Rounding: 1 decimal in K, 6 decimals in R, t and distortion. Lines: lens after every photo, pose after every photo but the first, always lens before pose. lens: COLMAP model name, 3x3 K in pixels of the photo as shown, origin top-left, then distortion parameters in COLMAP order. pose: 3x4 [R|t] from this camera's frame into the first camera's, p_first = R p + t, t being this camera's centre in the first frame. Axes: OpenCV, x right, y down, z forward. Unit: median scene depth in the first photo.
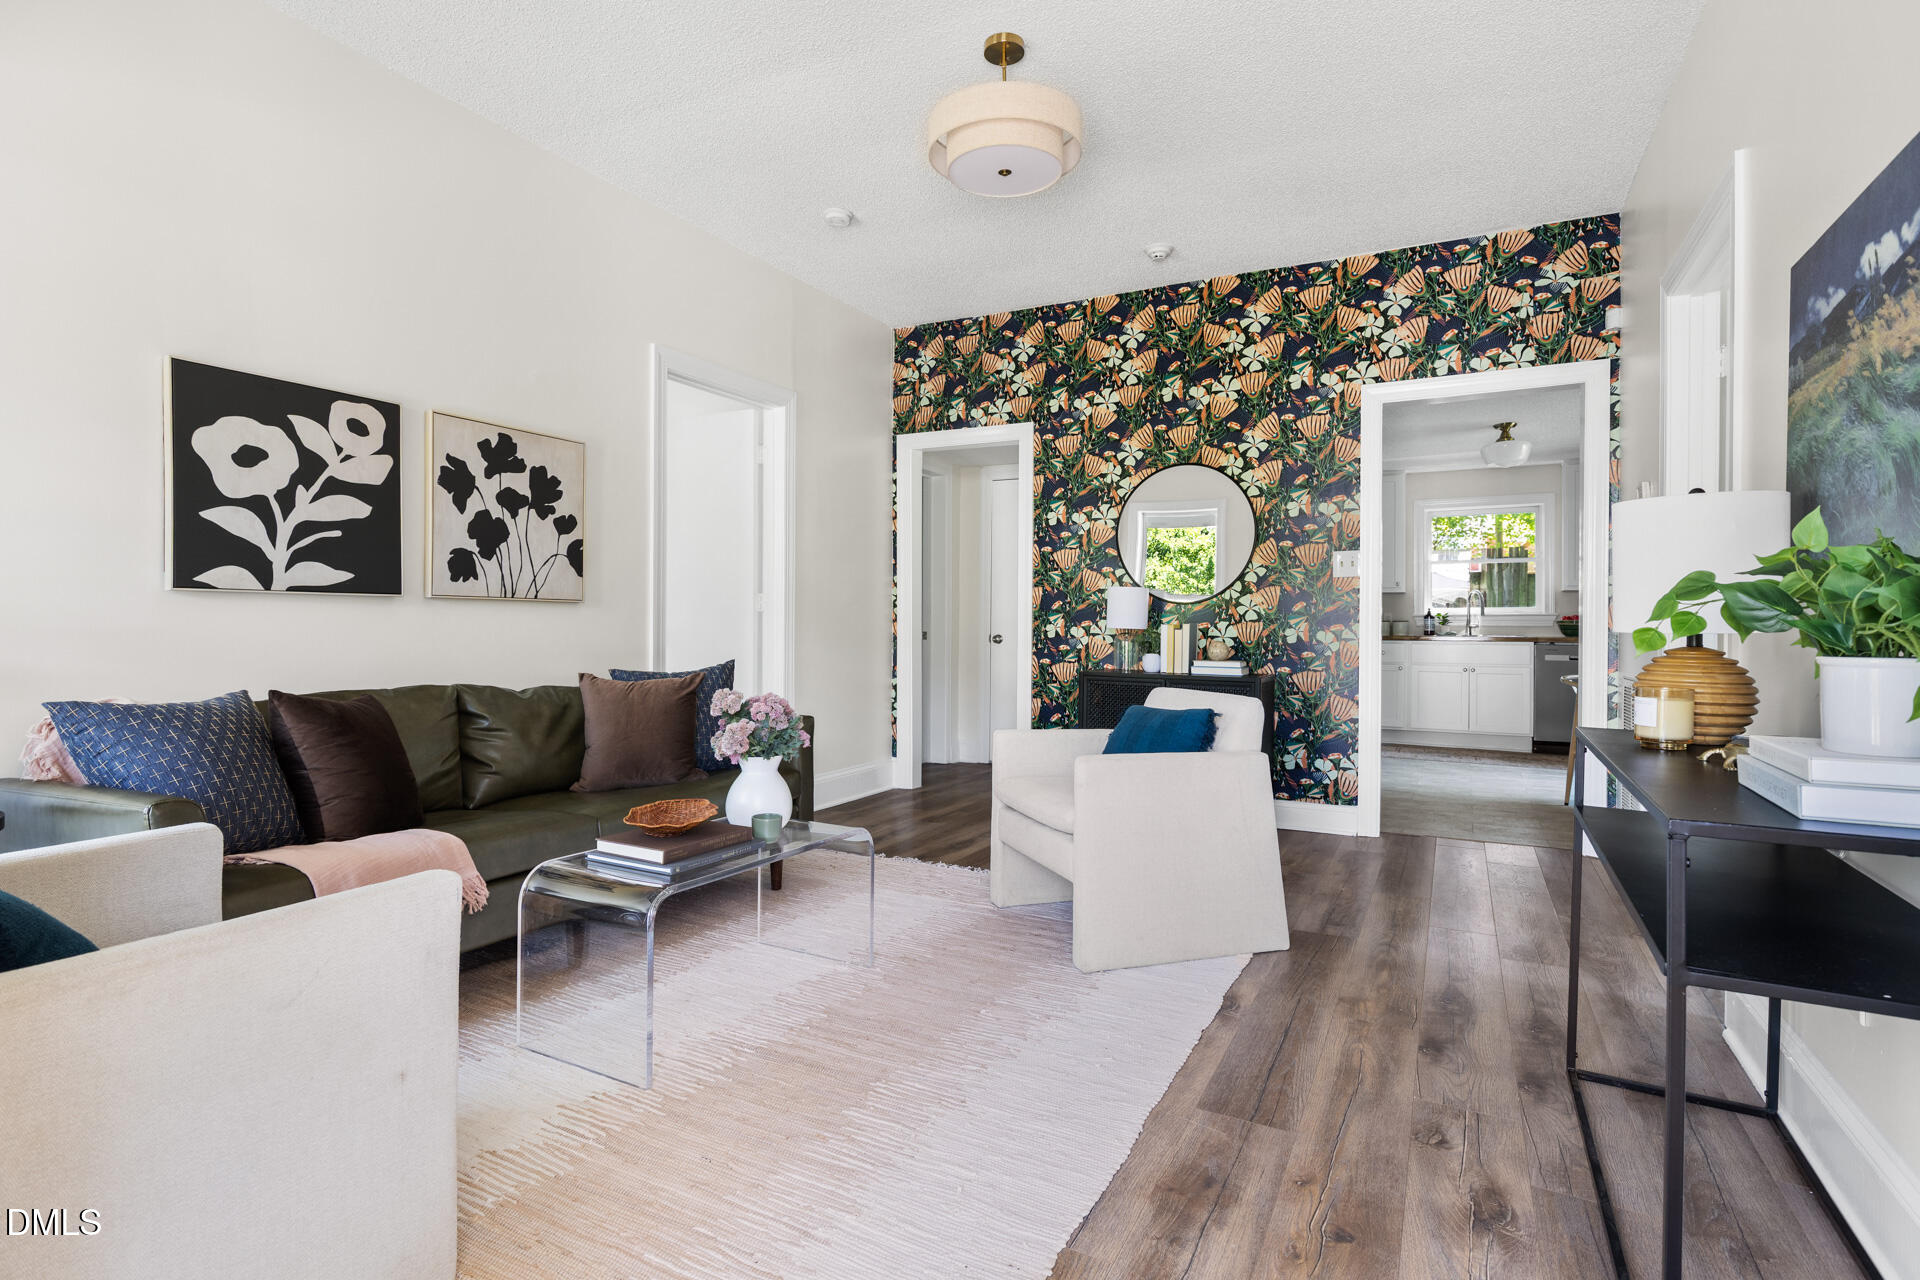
lens RADIAL K [[931.7, 0, 964.2], [0, 931.7, 624.8], [0, 0, 1]] dist [0.001406, 0.000661]
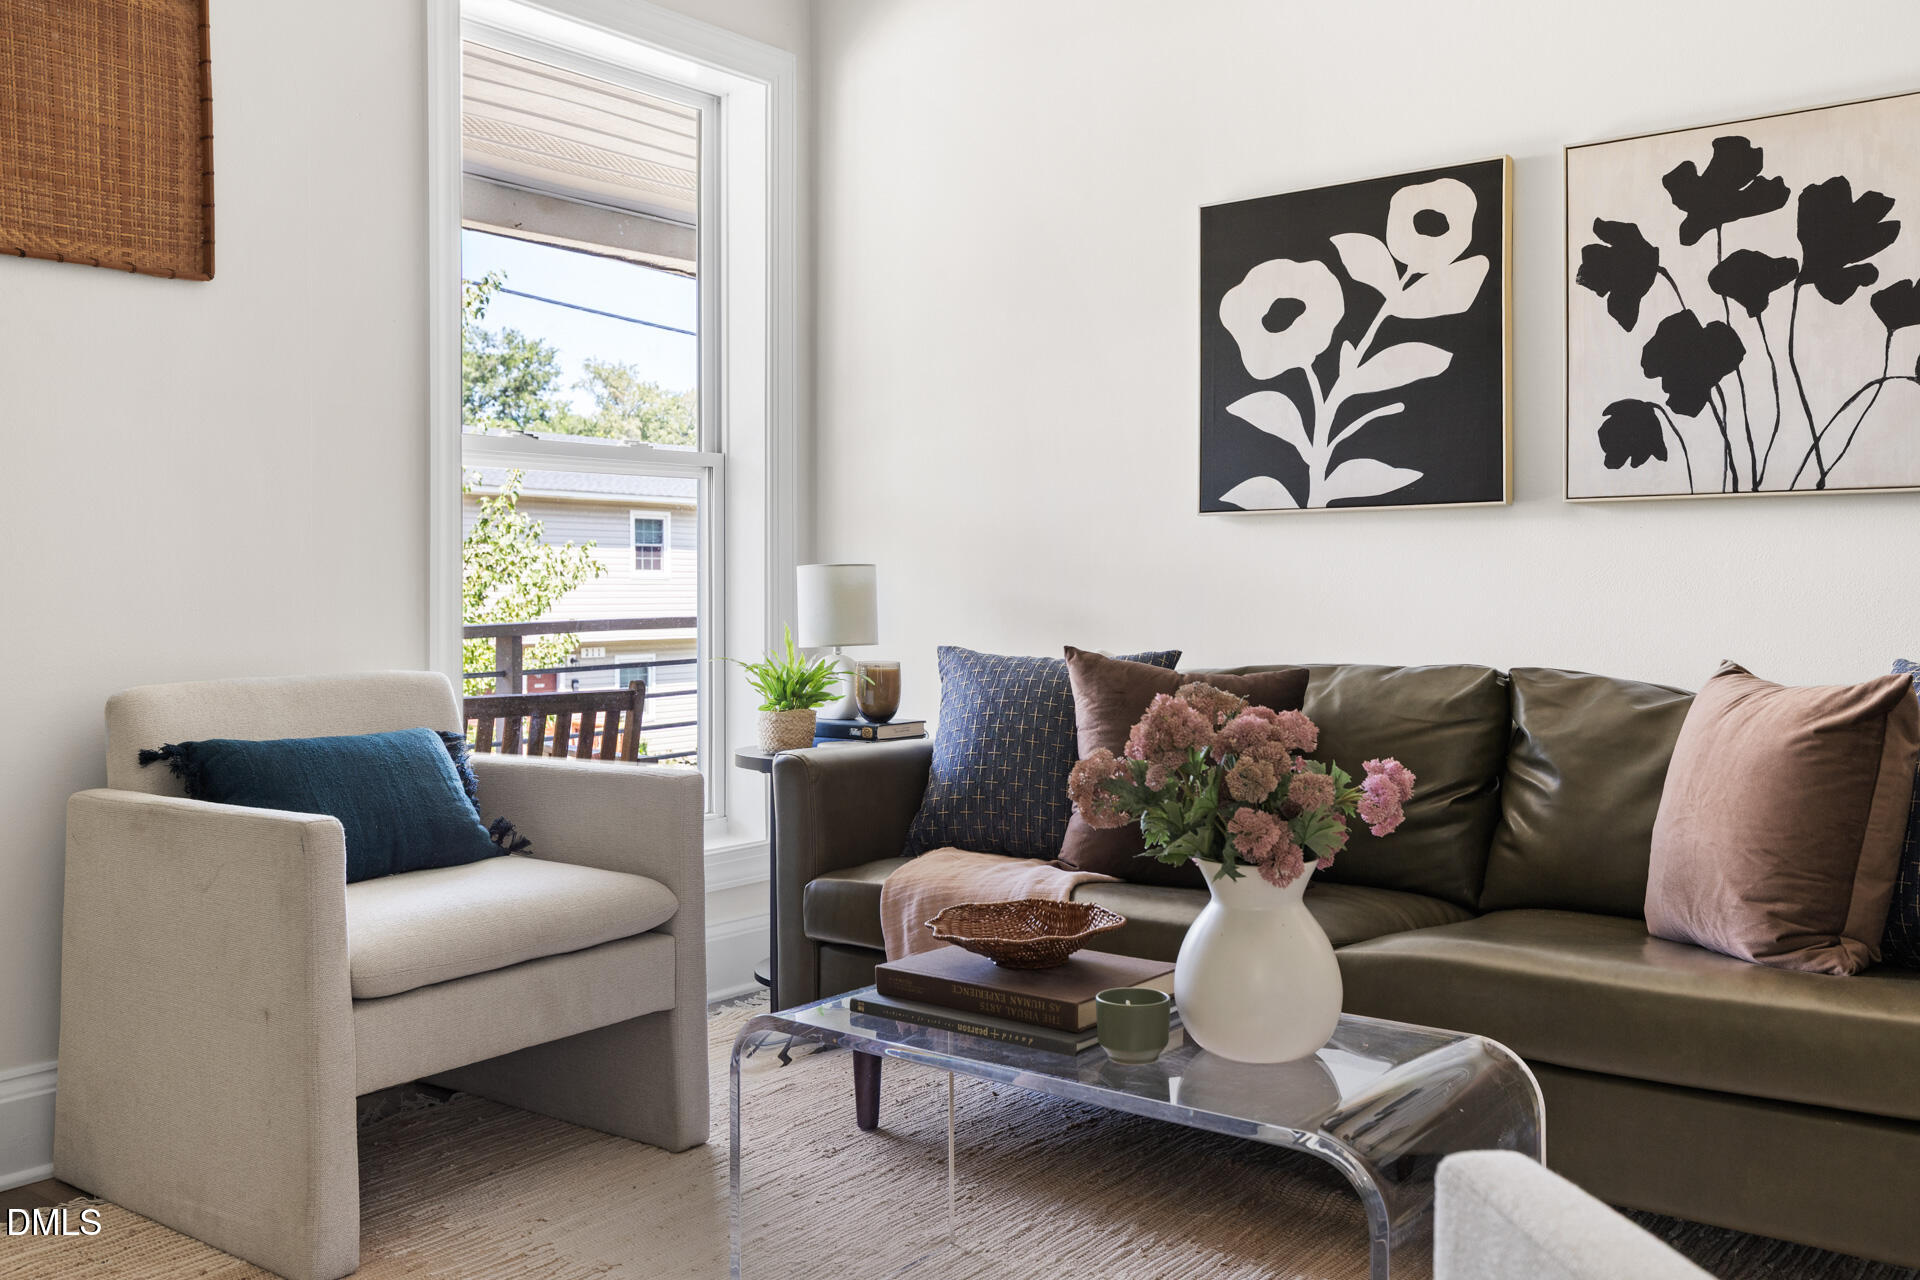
lens RADIAL K [[1699.7, 0, 977.0], [0, 1699.7, 590.4], [0, 0, 1]] dist [0.014938, 0.007085]
pose [[-0.144693, -0.005091, -0.989464, 0.463991], [0.004628, 0.999972, -0.005822, 0.026303], [0.989466, -0.005421, -0.144665, 0.887182]]
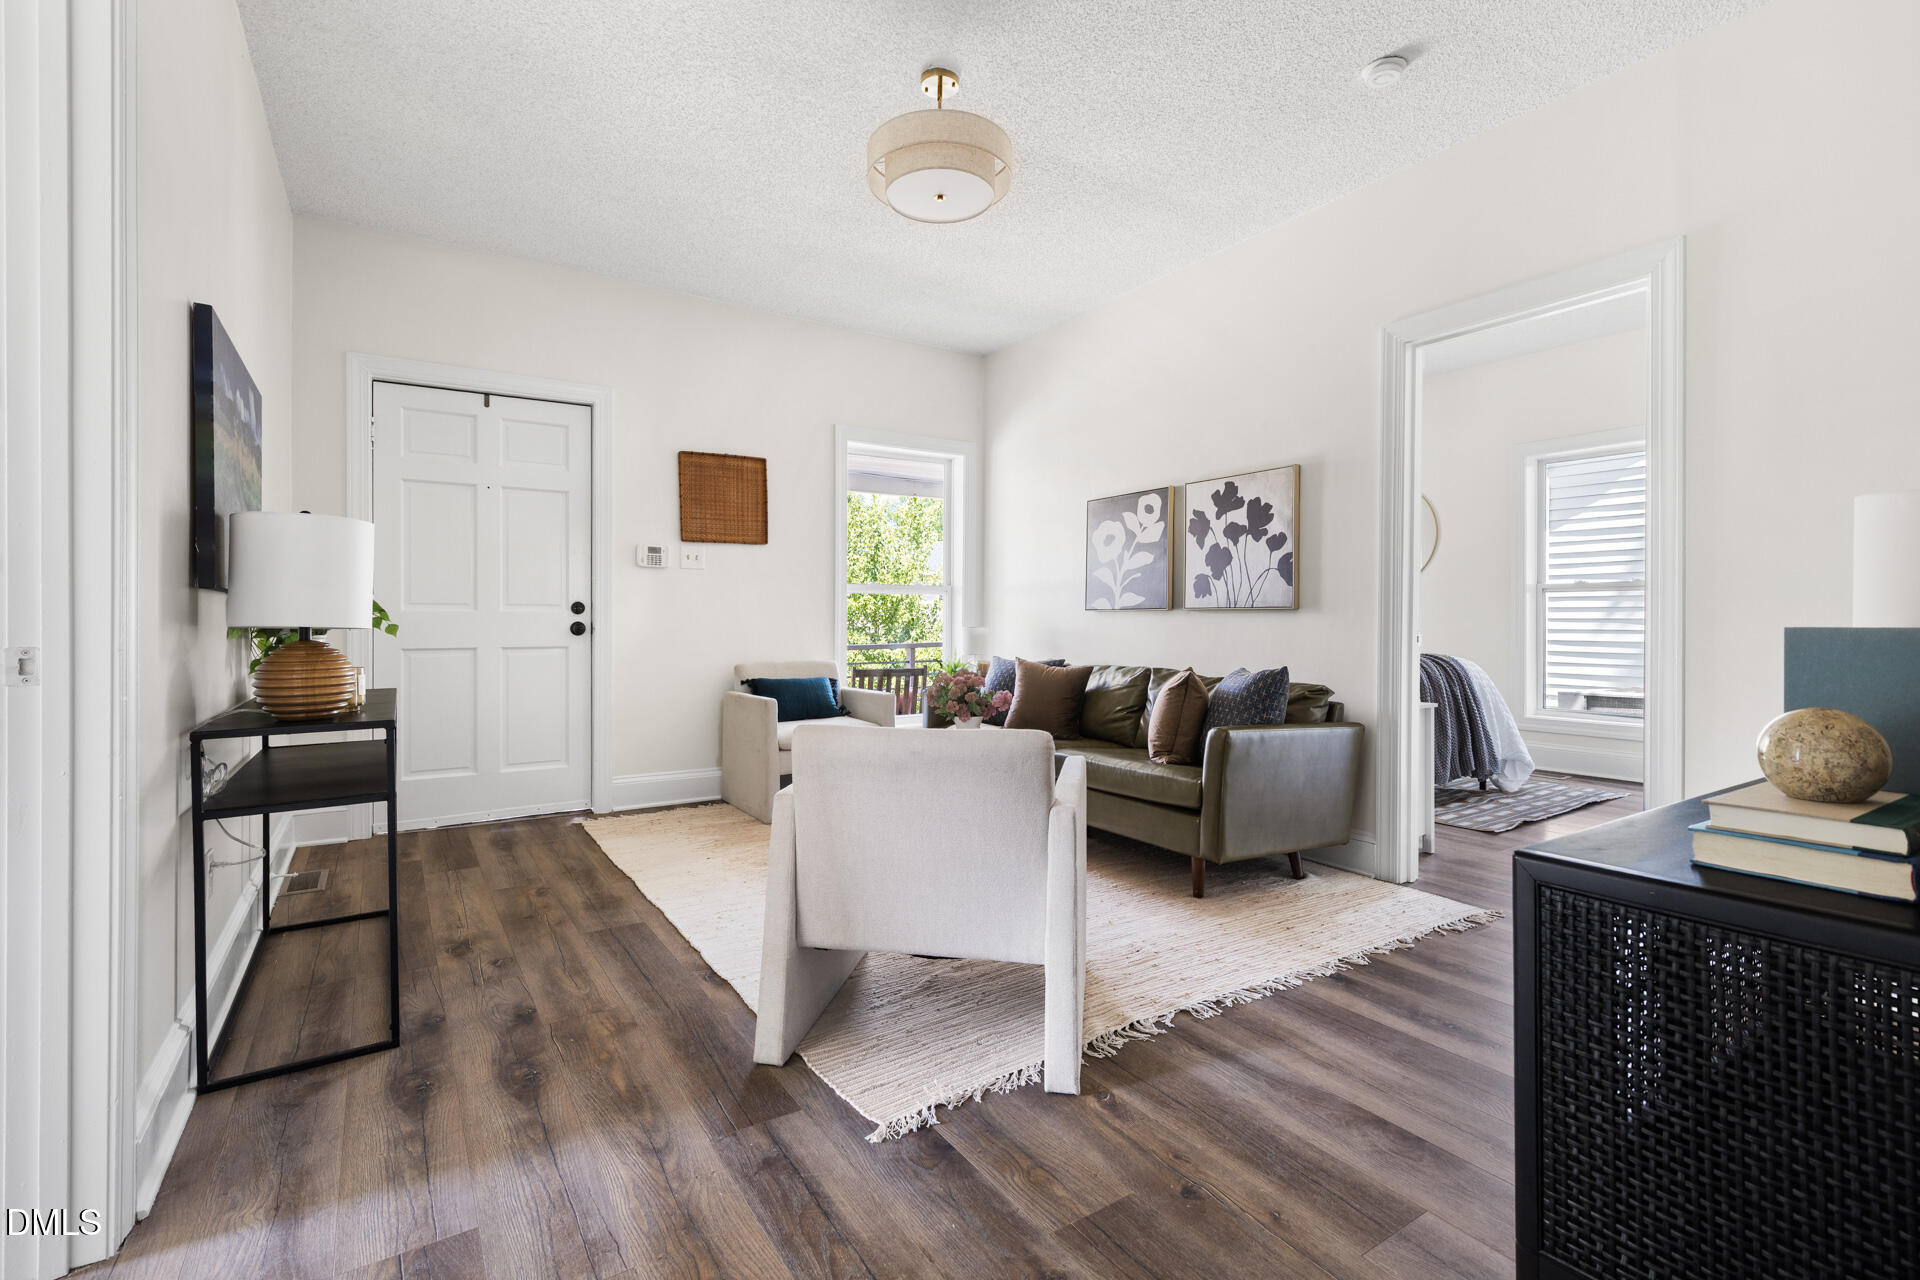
lens RADIAL K [[872.7, 0, 972.3], [0, 872.7, 631.2], [0, 0, 1]] dist [0.012237, 0.000589]
pose [[-0.472841, 0.004191, -0.881138, 0.885975], [-0.005200, 0.999958, 0.007546, -0.004294], [0.881132, 0.008150, -0.472799, 1.487438]]
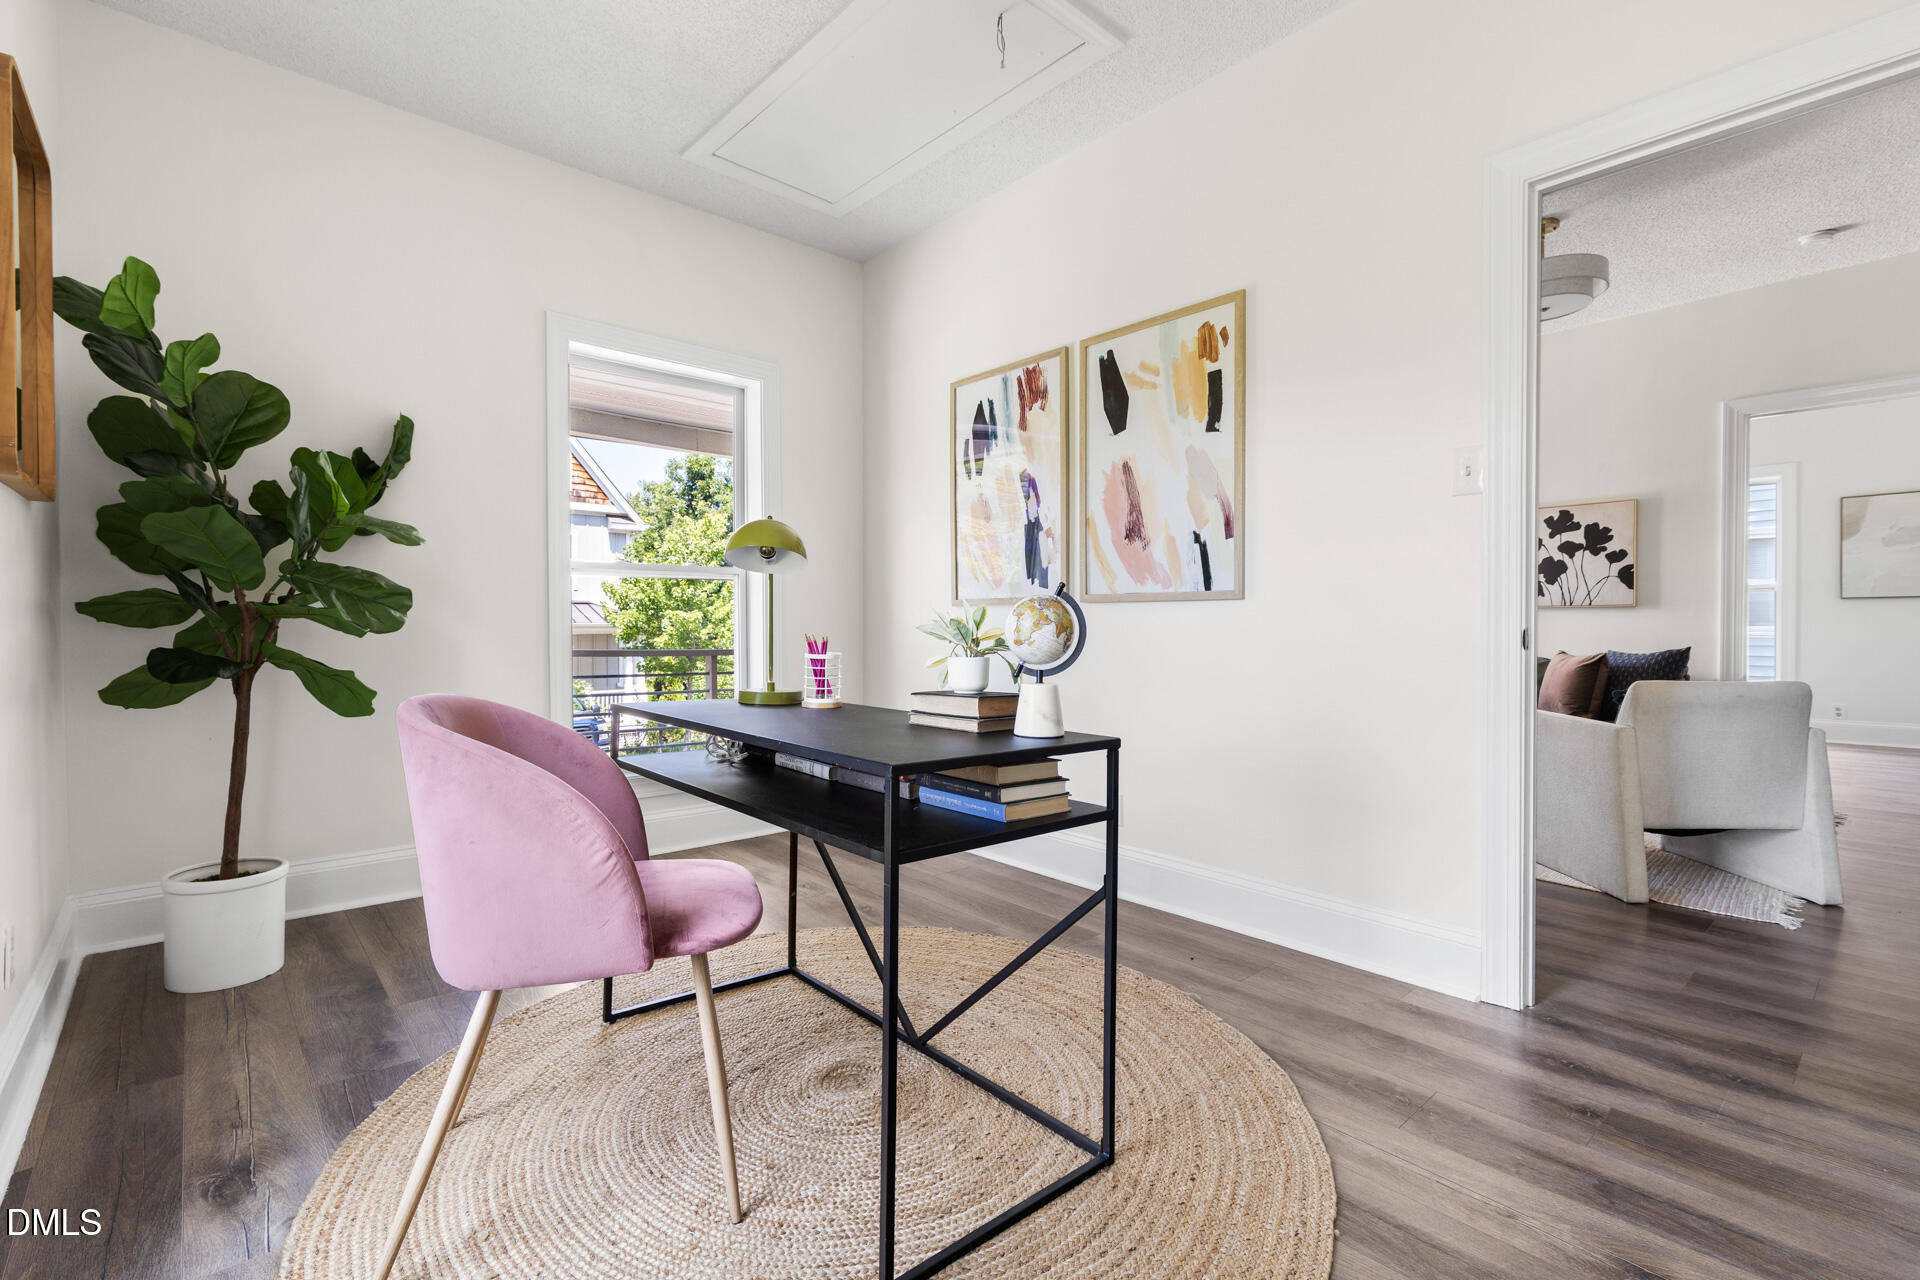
lens RADIAL K [[872.7, 0, 970.3], [0, 872.7, 635.8], [0, 0, 1]] dist [0.012237, 0.000589]
pose [[-0.338676, 0.000232, -0.940903, 1.636392], [-0.002402, 0.999996, 0.001111, 0.031034], [0.940900, 0.002636, -0.338675, 0.614725]]
